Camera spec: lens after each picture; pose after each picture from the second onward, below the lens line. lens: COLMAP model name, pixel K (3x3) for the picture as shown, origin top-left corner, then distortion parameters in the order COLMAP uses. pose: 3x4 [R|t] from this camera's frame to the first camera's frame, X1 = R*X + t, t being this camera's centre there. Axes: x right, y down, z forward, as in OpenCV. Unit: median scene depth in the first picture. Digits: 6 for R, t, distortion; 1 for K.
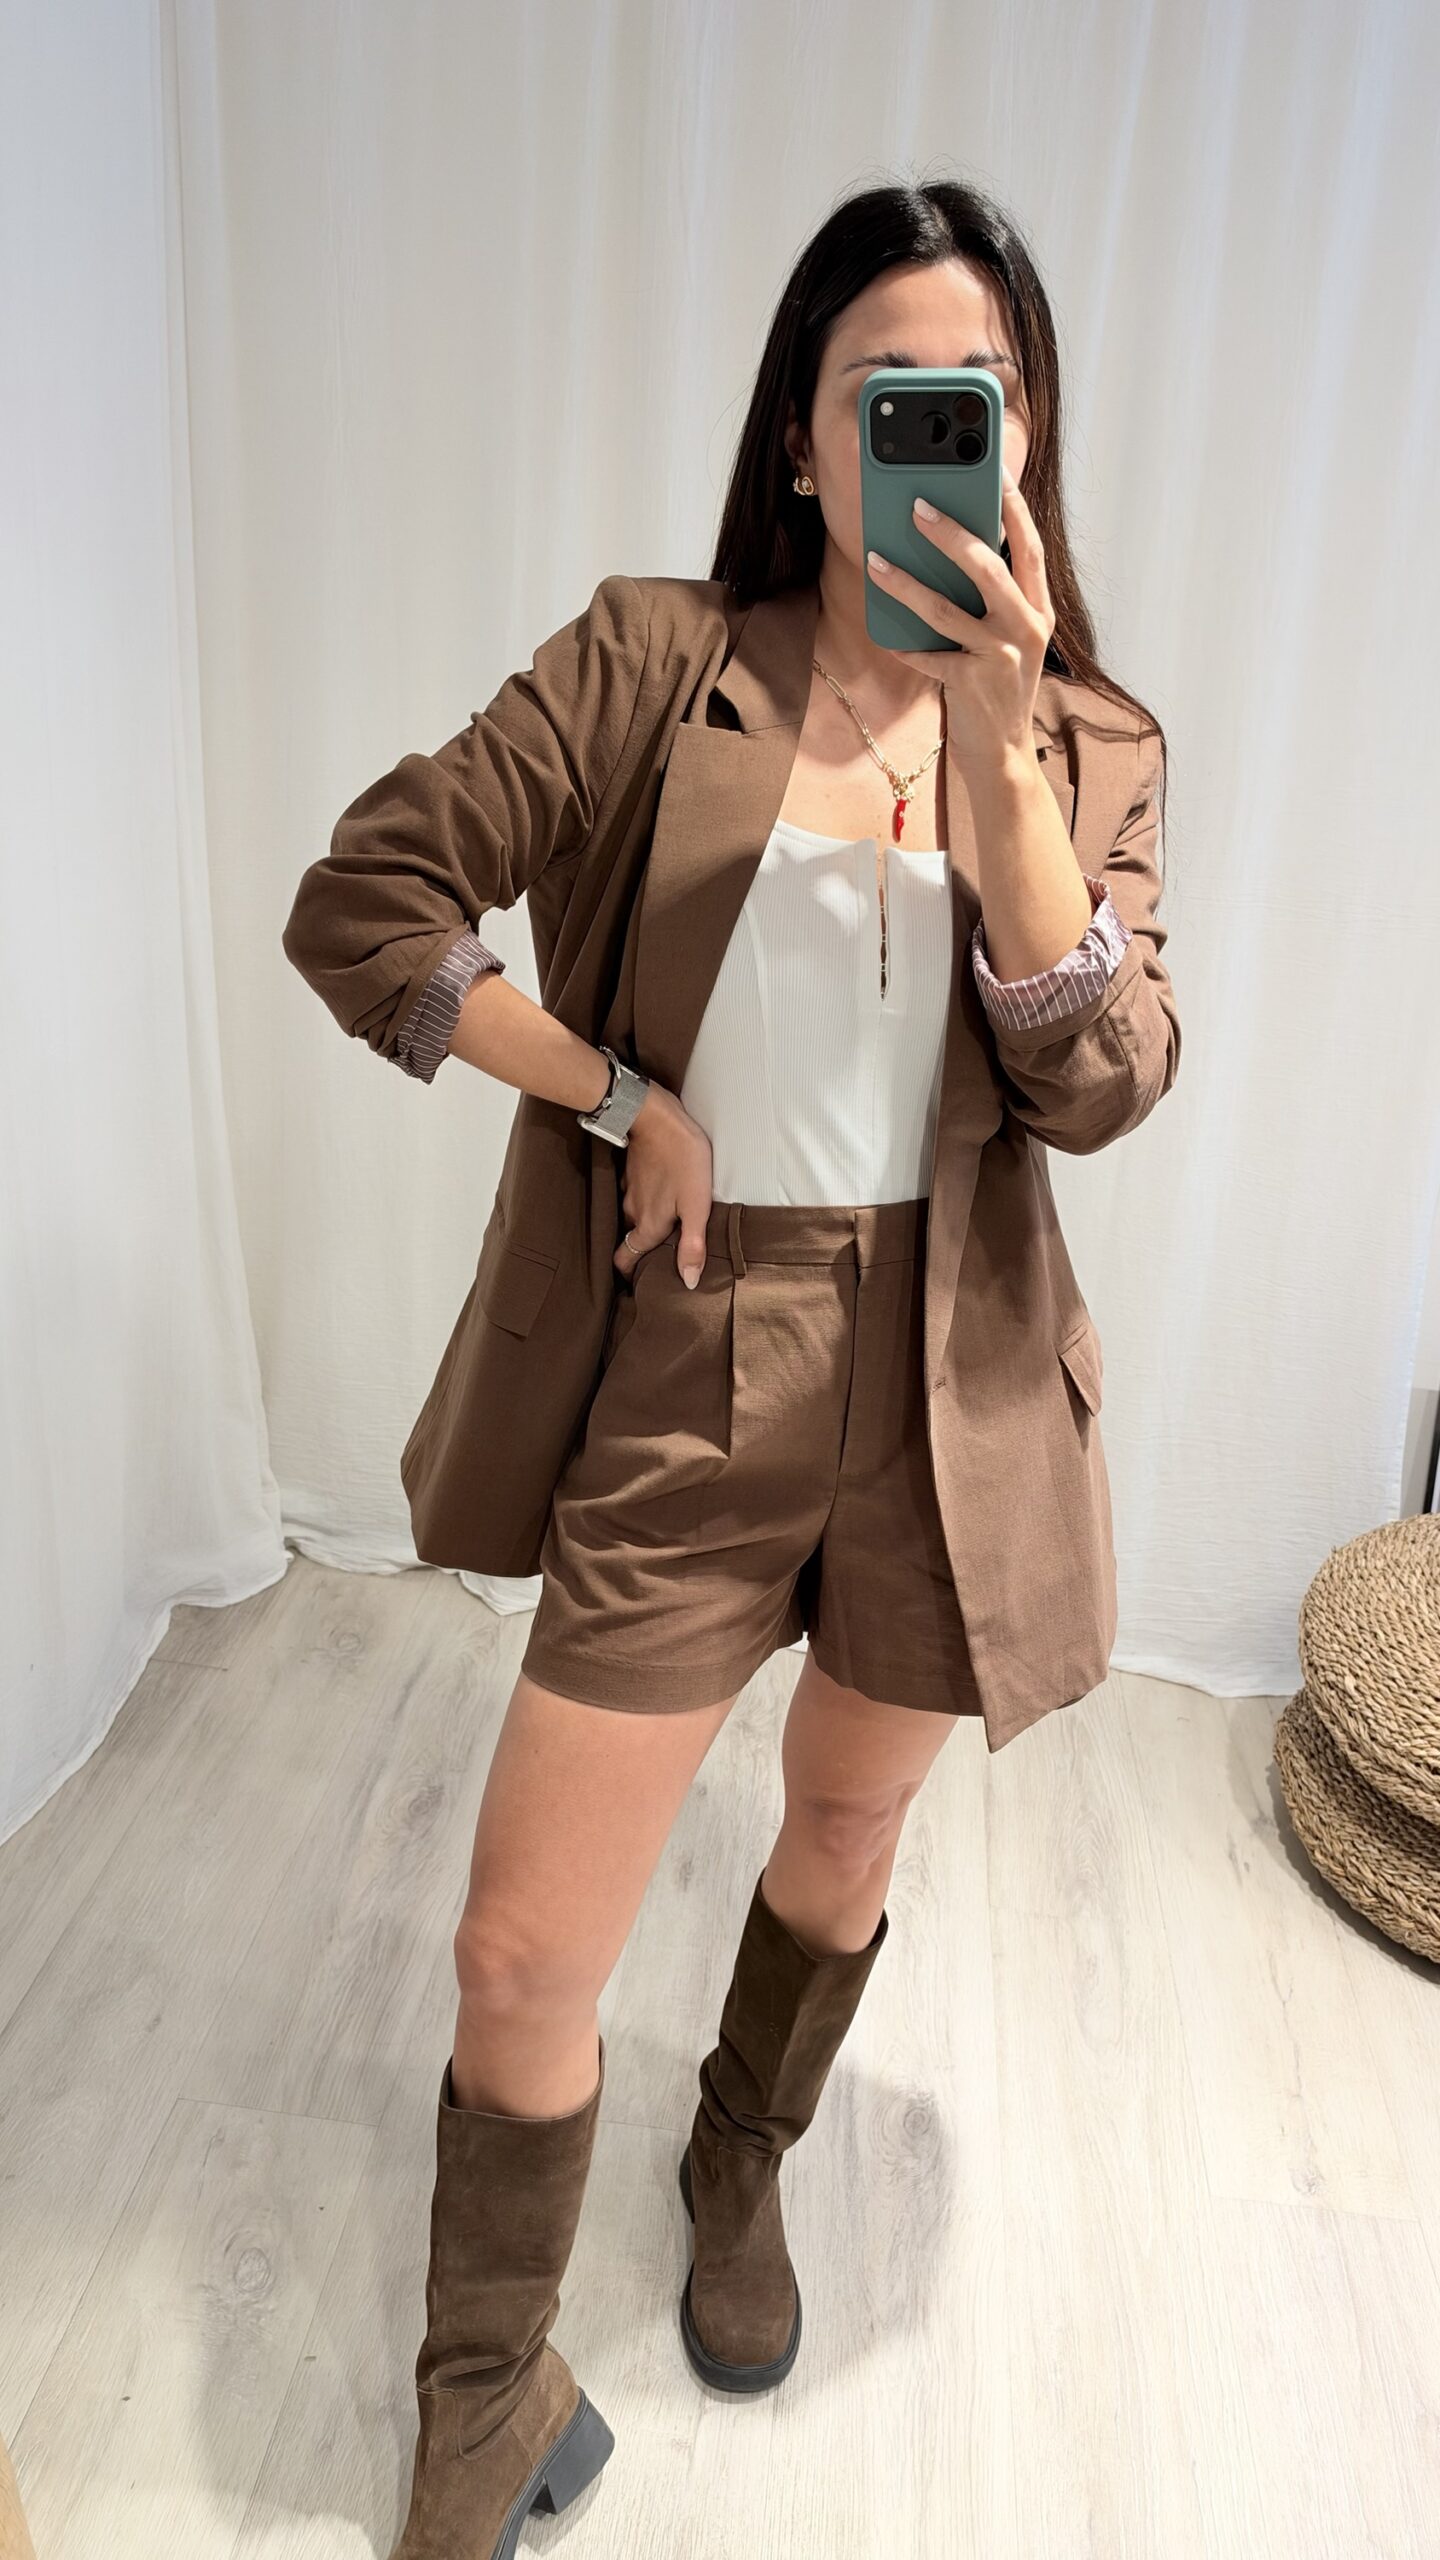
lens RADIAL K [[1794.3, 0, 734.0], [0, 1794.3, 1295.8], [0, 0, 1]] dist [0.037932, -0.024431]
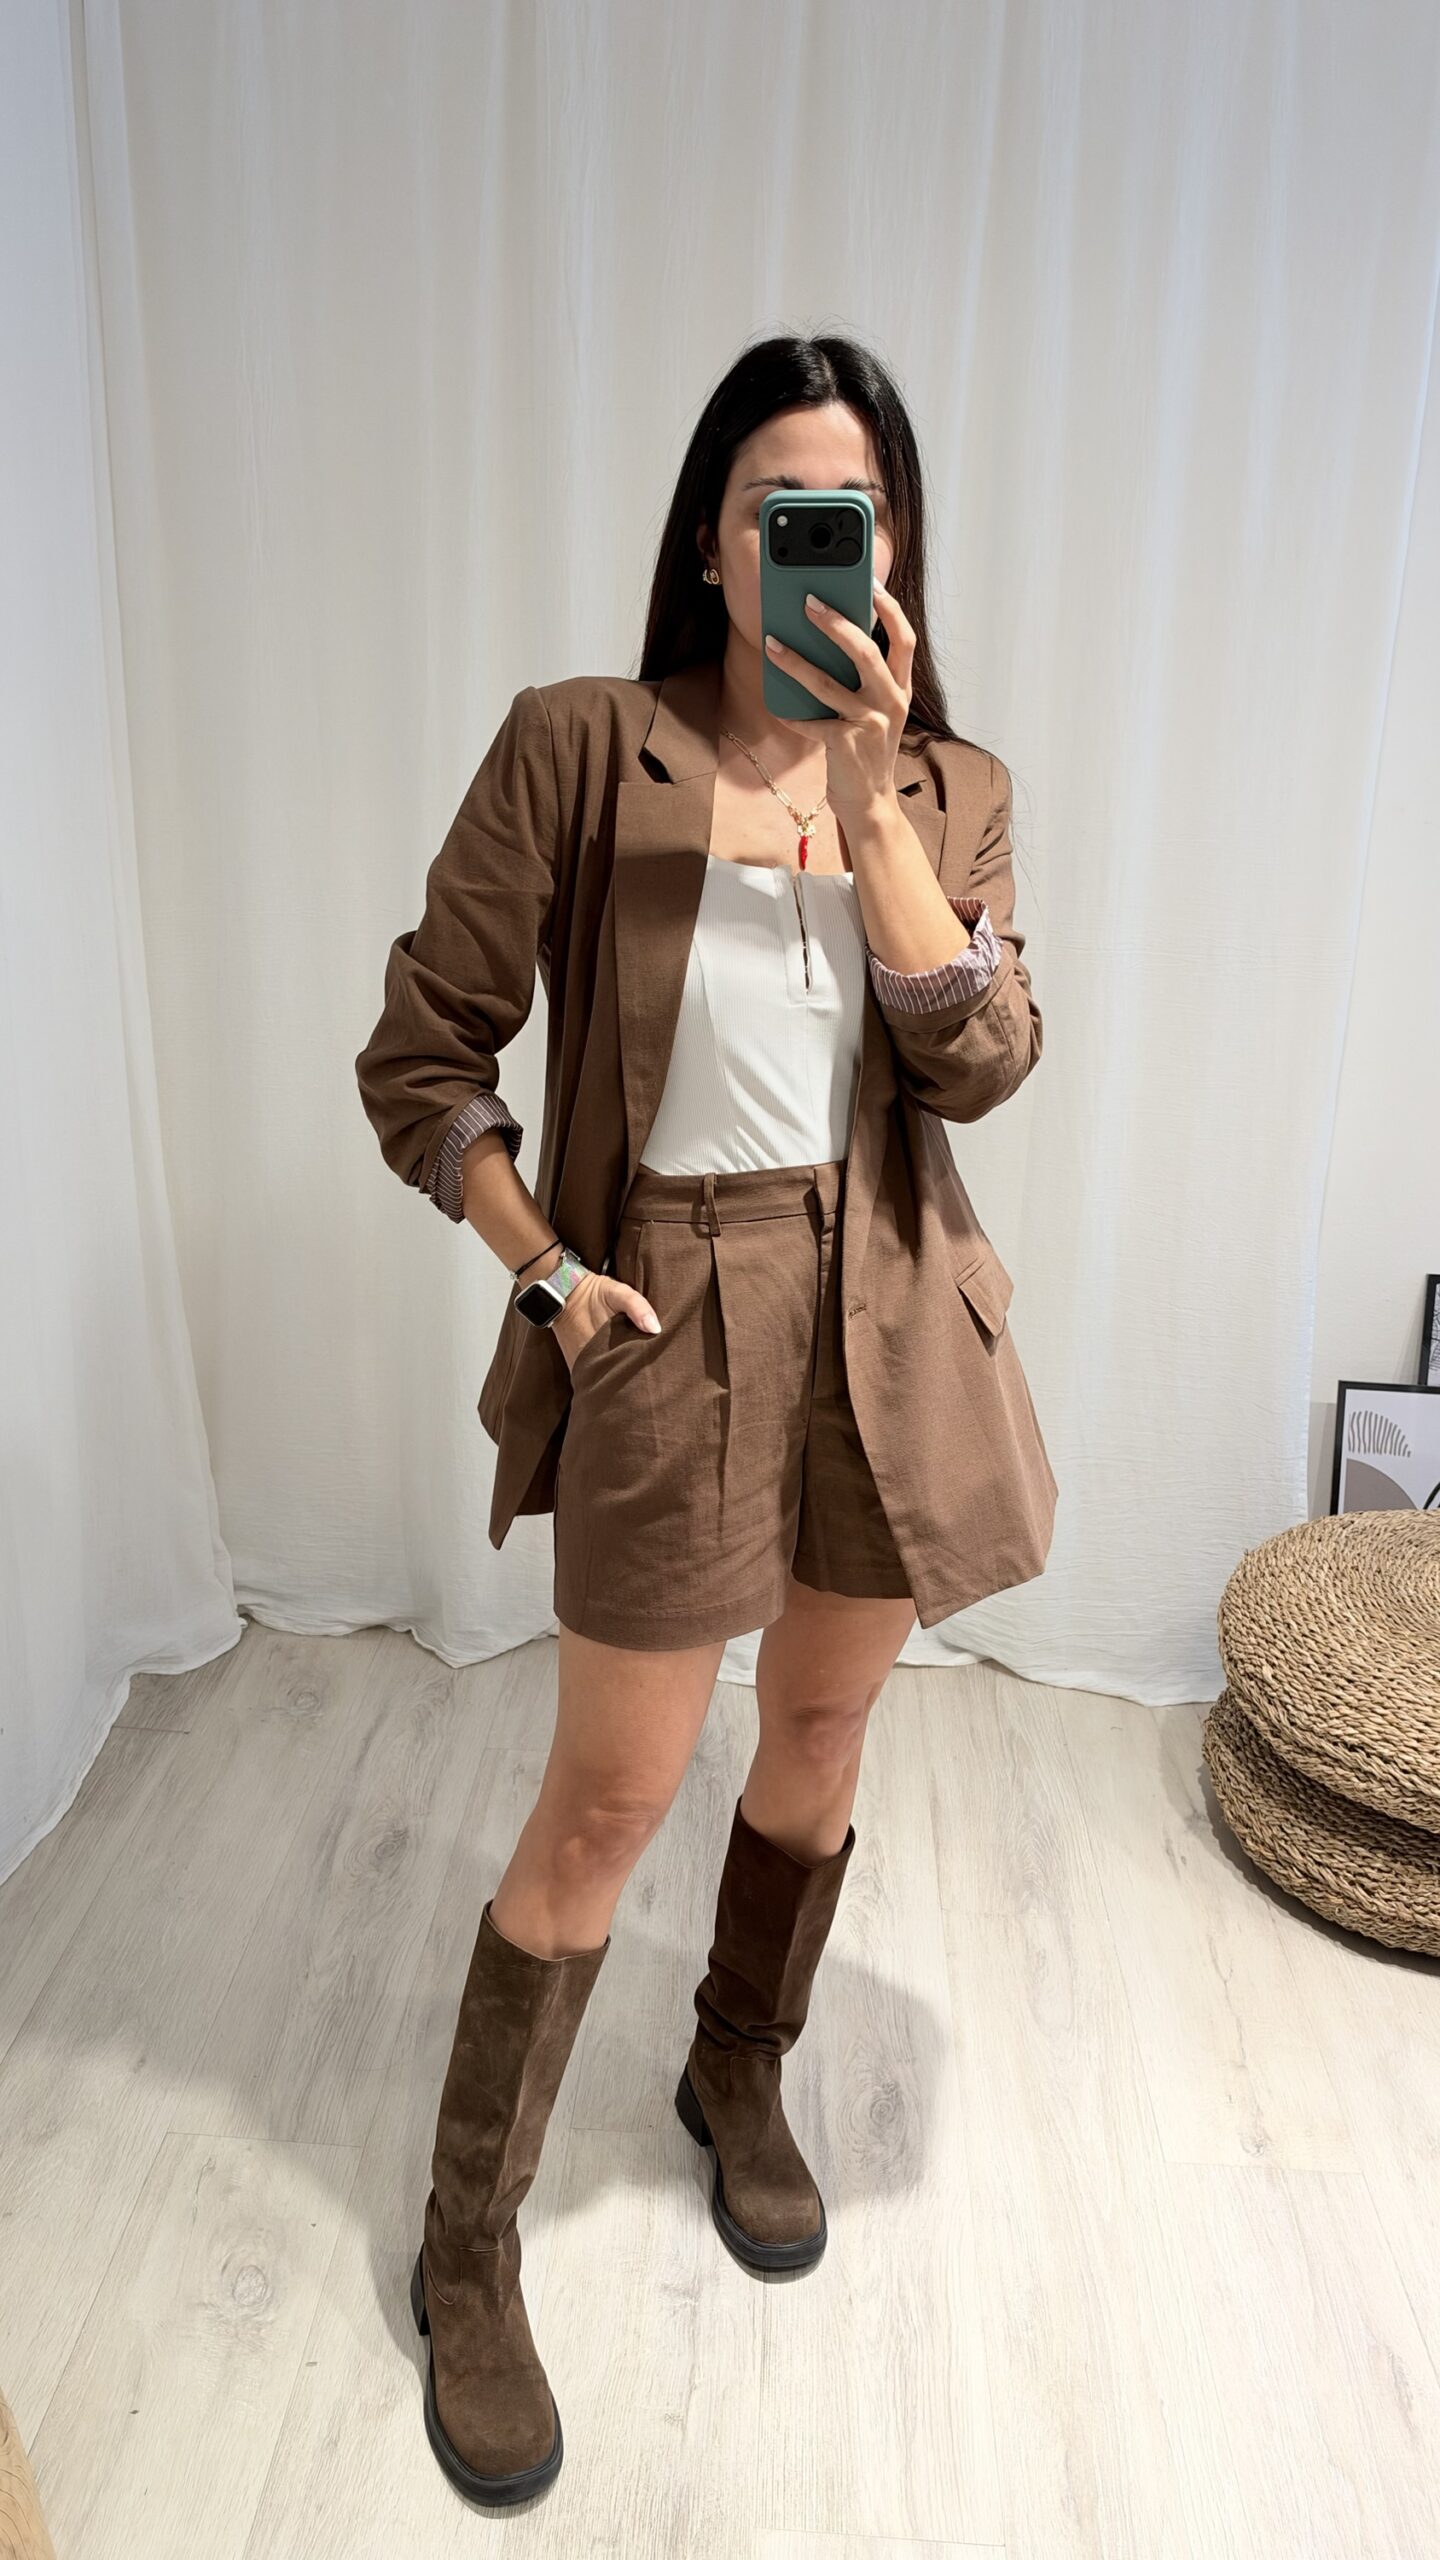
lens RADIAL K [[1794.3, 0, 718.5], [0, 1794.3, 1278.7], [0, 0, 1]] dist [0.037932, -0.024431]
pose [[0.998219, -0.046860, 0.036931, -0.008980], [0.048951, 0.997121, -0.057905, 0.032415], [-0.034111, 0.059610, 0.997639, -0.062428]]
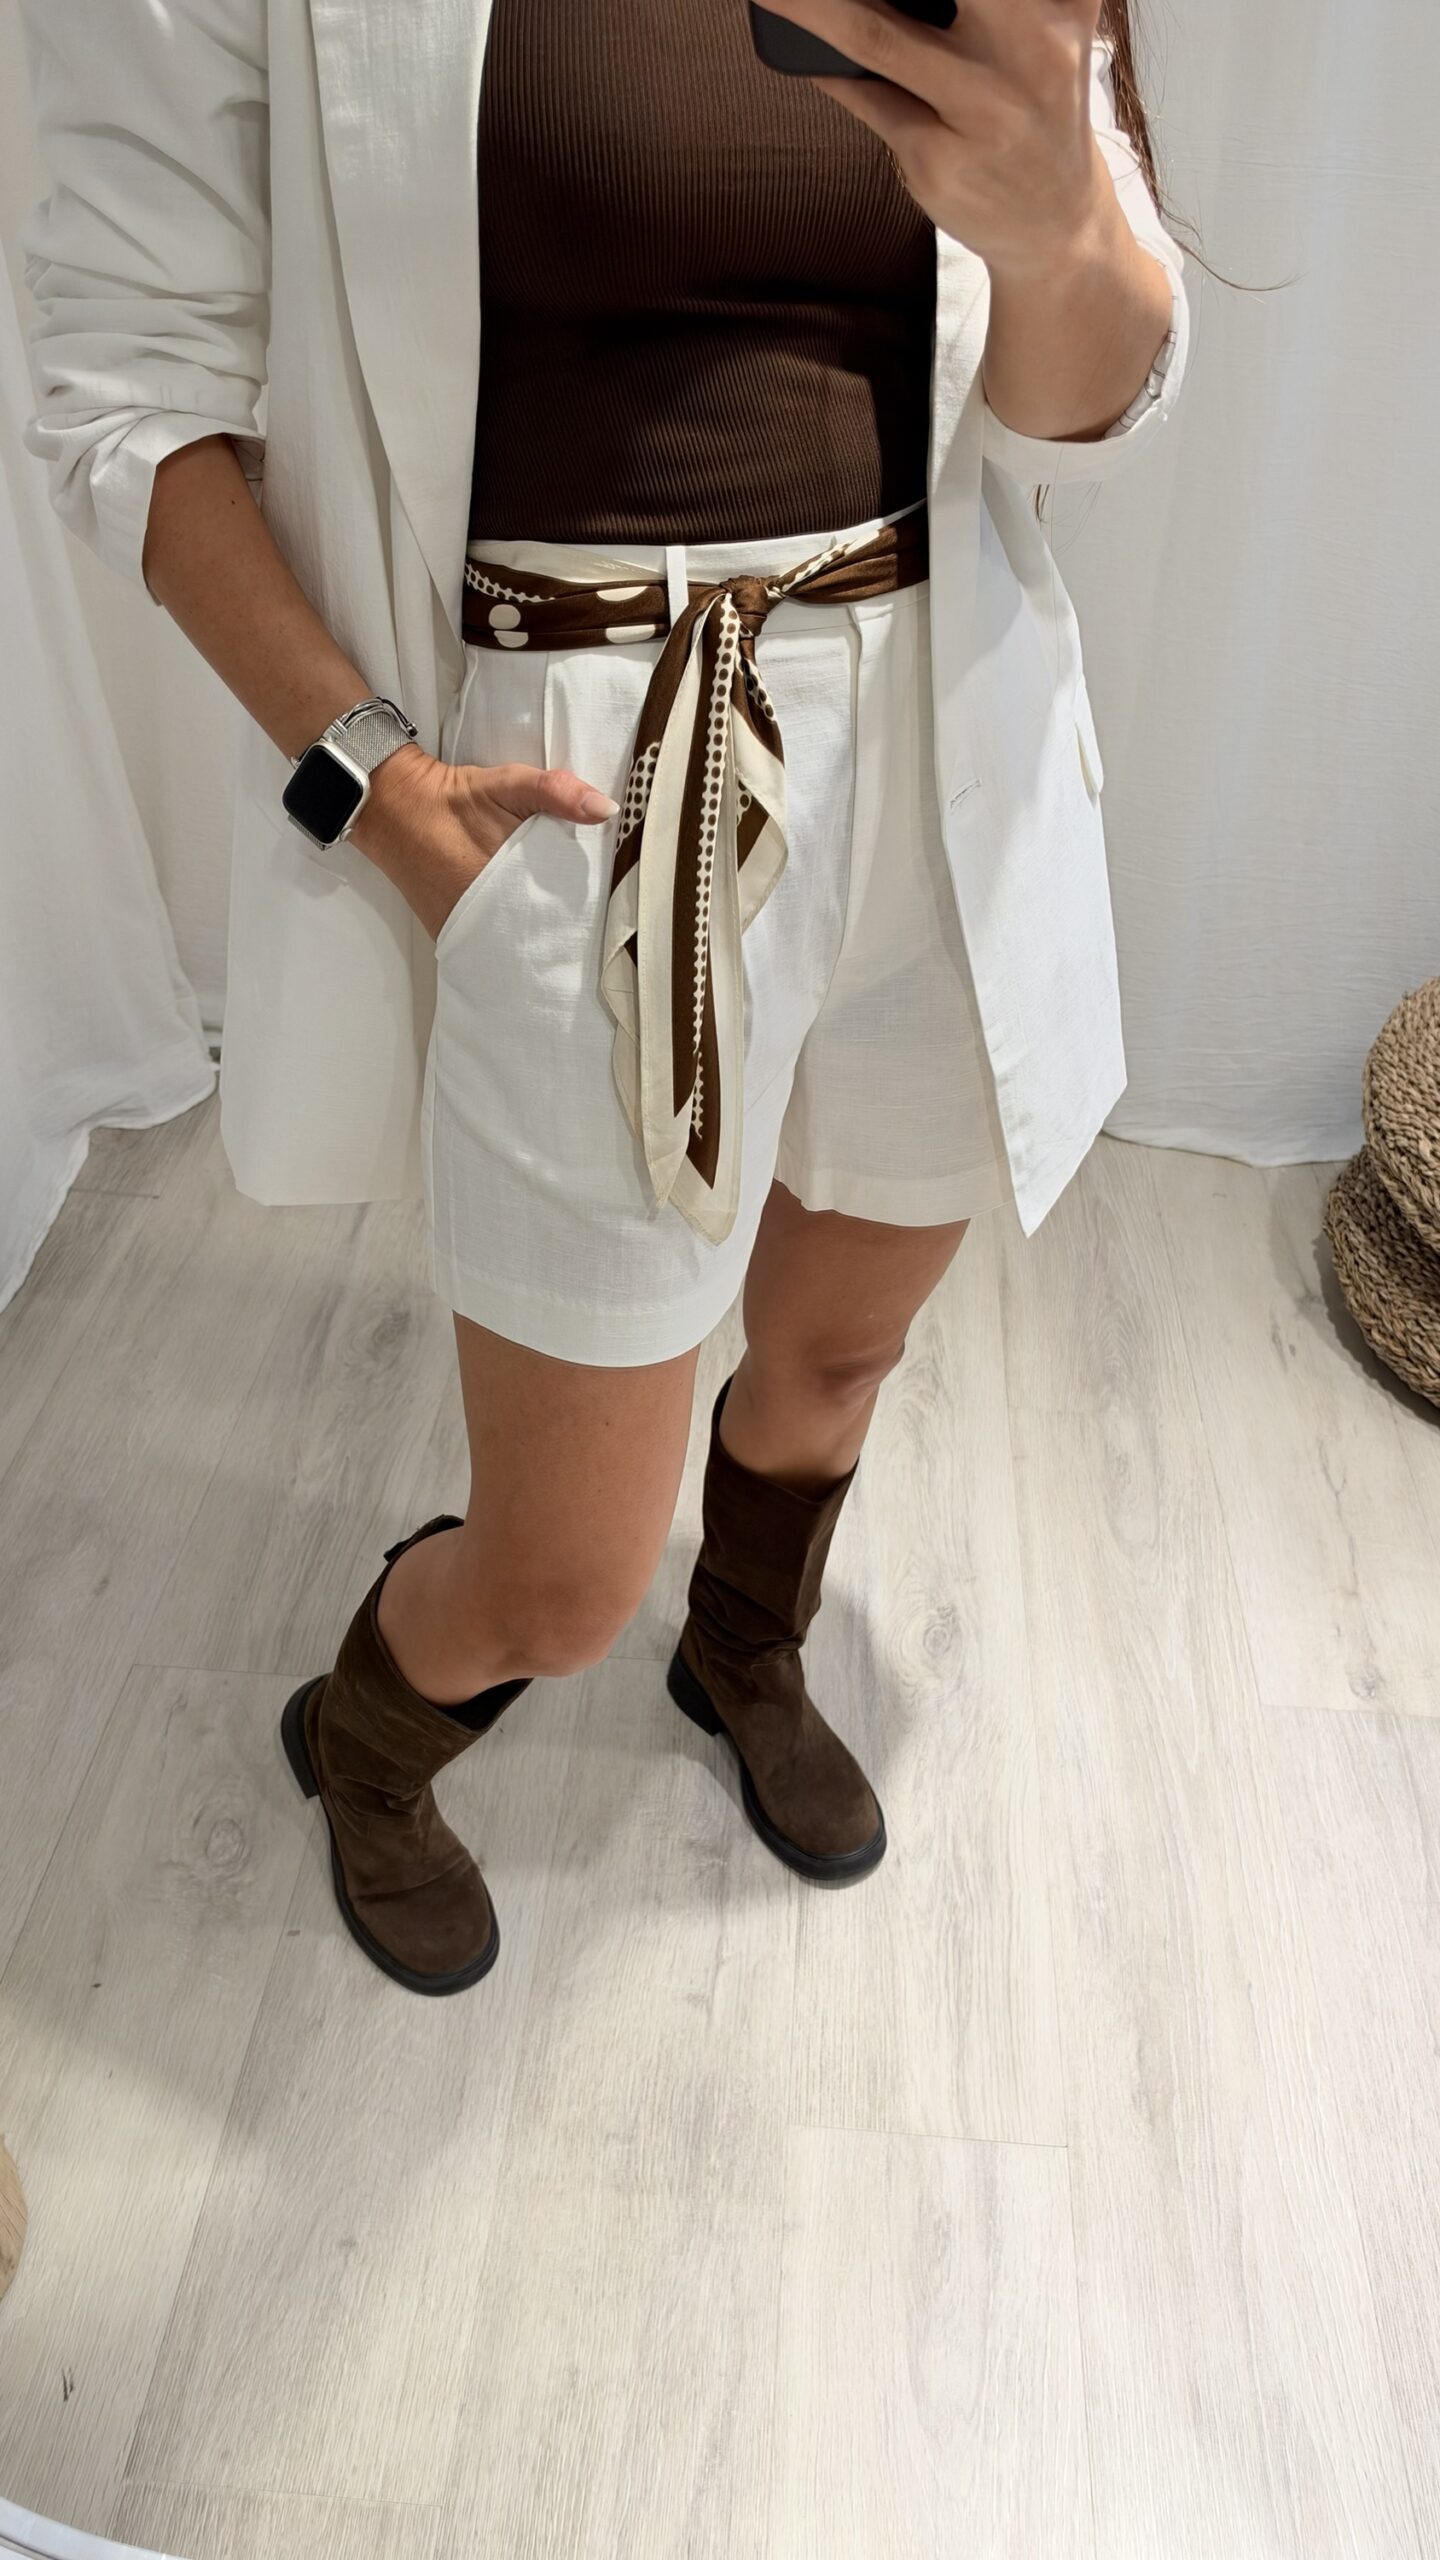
lens RADIAL K [[1794.3, 0, 716.4], [0, 1794.3, 1258.2], [0, 0, 1]] dist [0.037932, -0.024431]
pose [[0.998446, -0.054435, -0.011942, 0.009374], [0.055651, 0.962485, 0.265565, 0.017923], [-0.002962, -0.265817, 0.964019, 0.163308]]
